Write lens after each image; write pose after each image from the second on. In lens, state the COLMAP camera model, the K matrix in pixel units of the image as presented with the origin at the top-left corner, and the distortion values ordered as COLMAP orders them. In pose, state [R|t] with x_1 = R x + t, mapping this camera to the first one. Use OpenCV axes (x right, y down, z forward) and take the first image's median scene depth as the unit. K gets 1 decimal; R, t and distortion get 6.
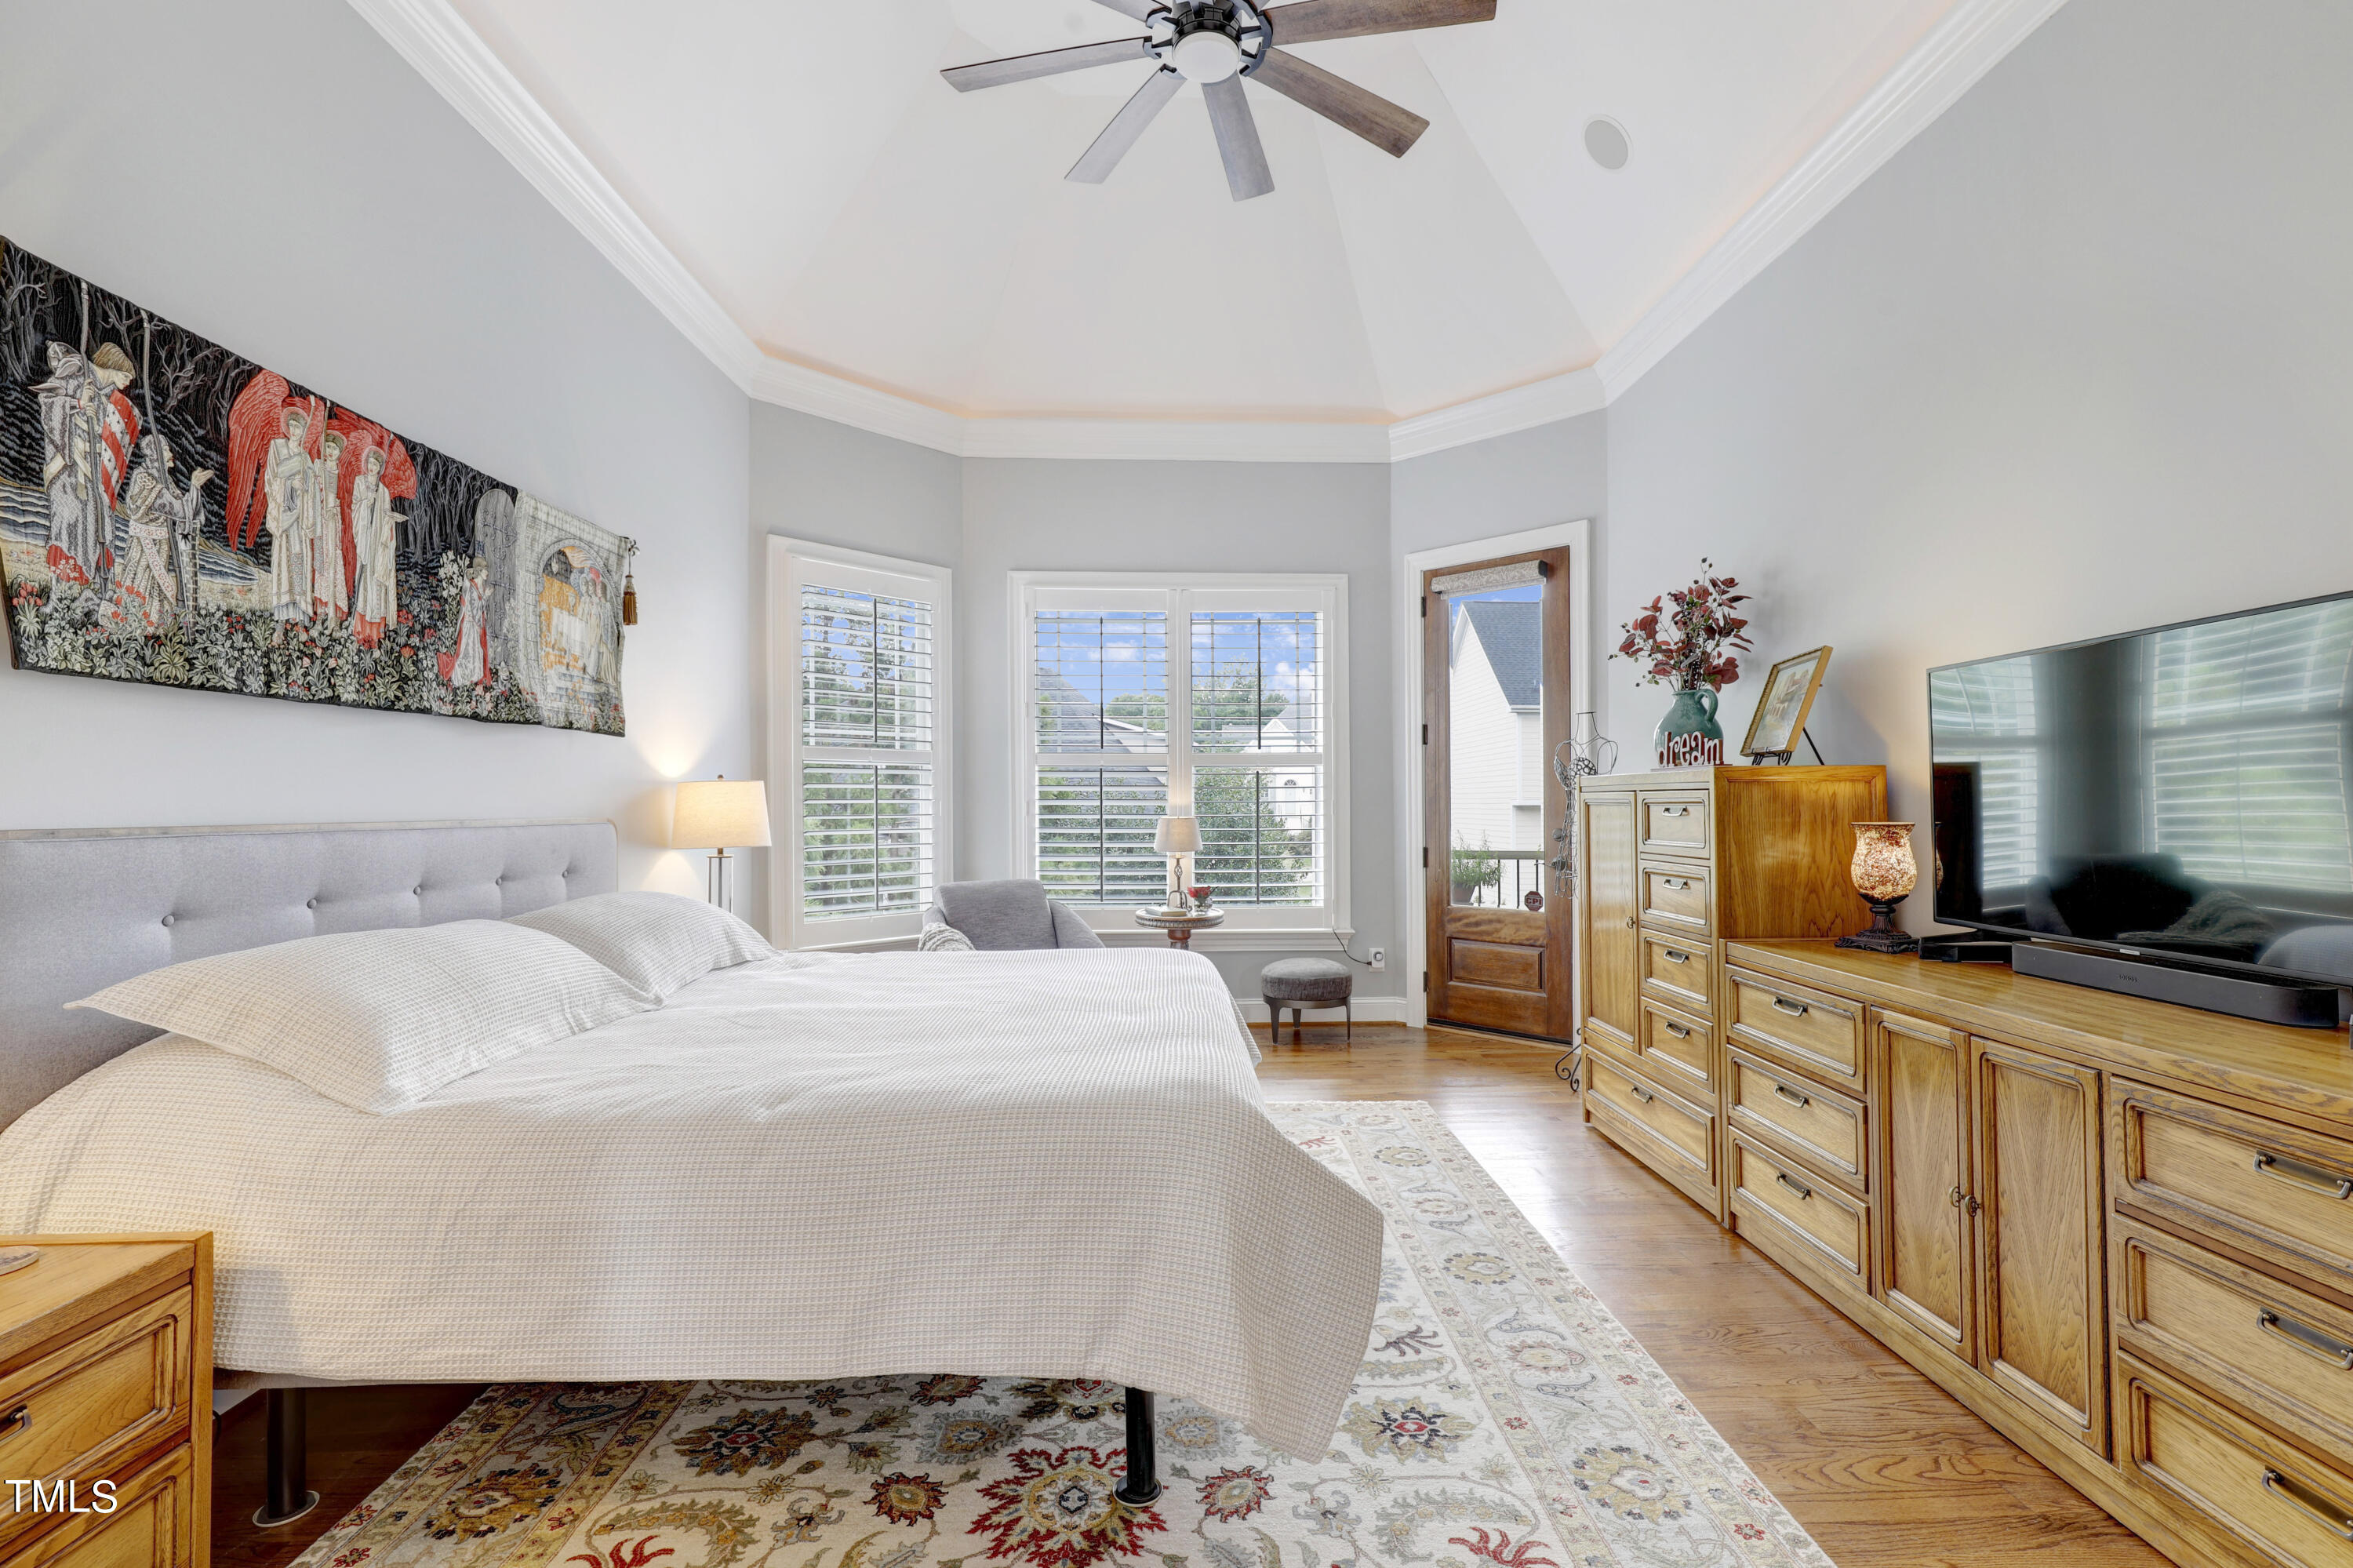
lens RADIAL K [[1072.1, 0, 1180.9], [0, 1072.1, 787.3], [0, 0, 1]] dist [0.003874, -0.000273]
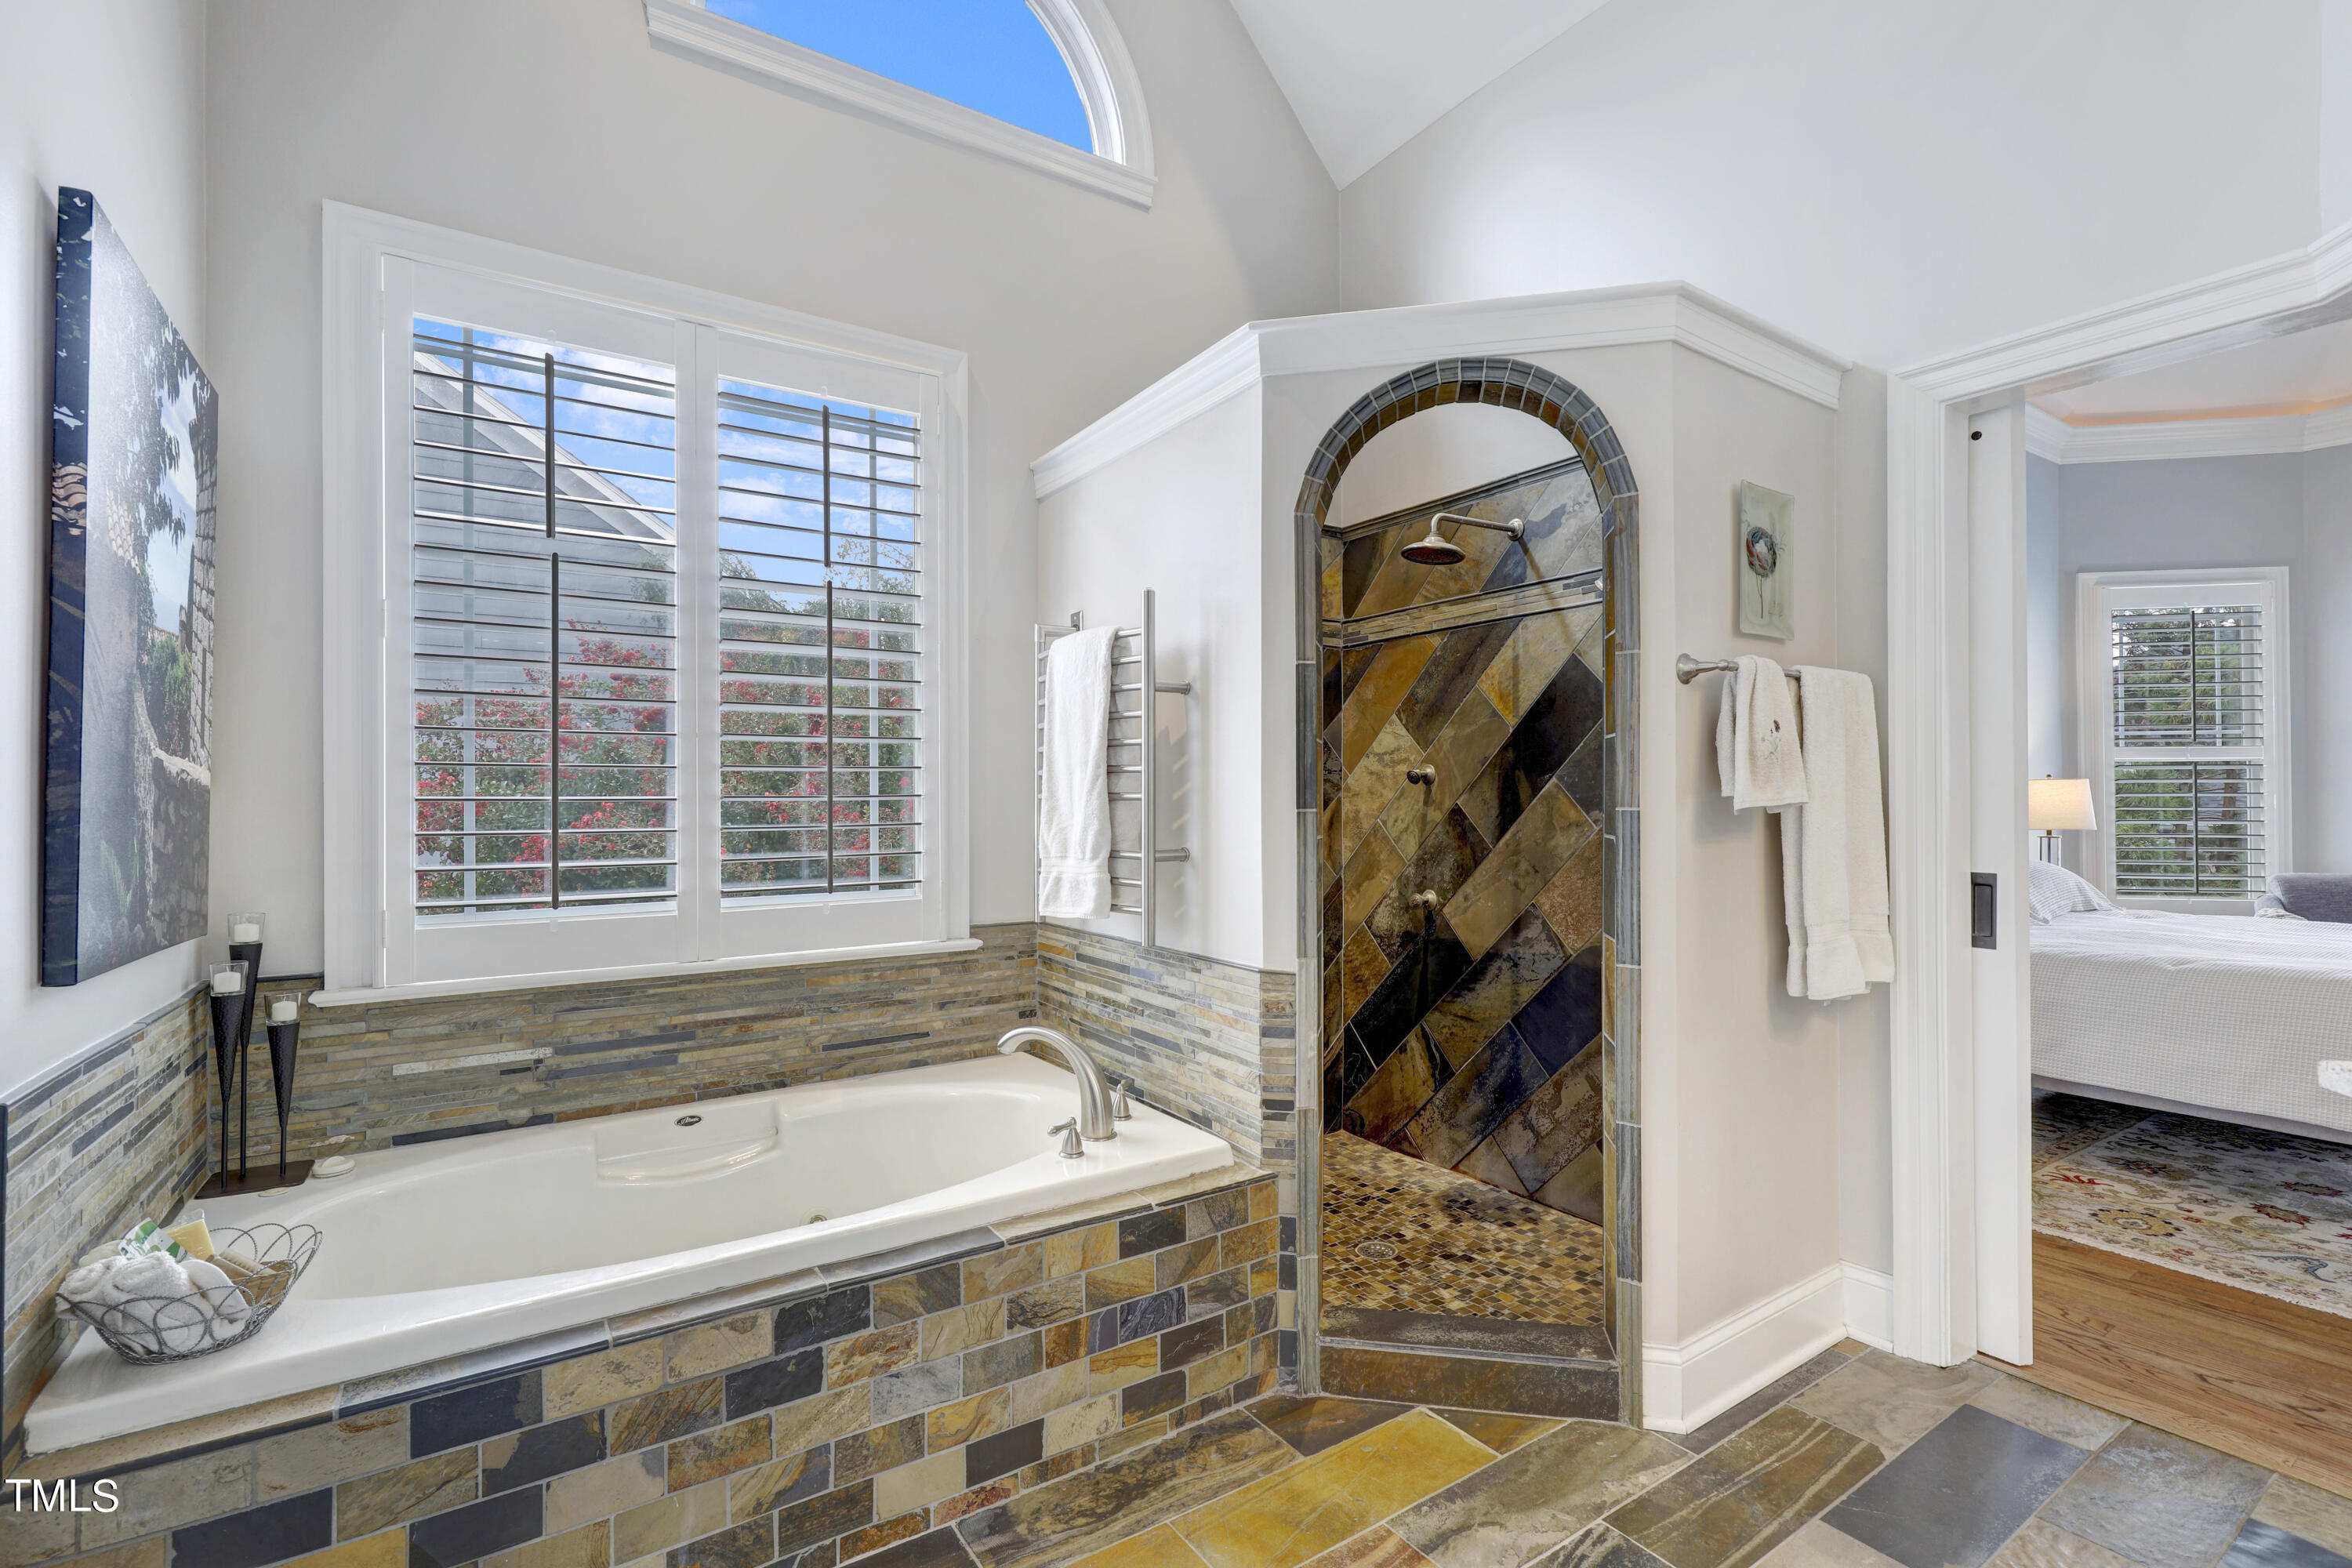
lens RADIAL K [[1071.6, 0, 1184.9], [0, 1071.6, 786.8], [0, 0, 1]] dist [0.003874, -0.000273]
pose [[0.542606, -0.001152, -0.839987, 0.207890], [0.008716, 0.999953, 0.004259, -0.024371], [0.839942, -0.009633, 0.542590, -1.222665]]
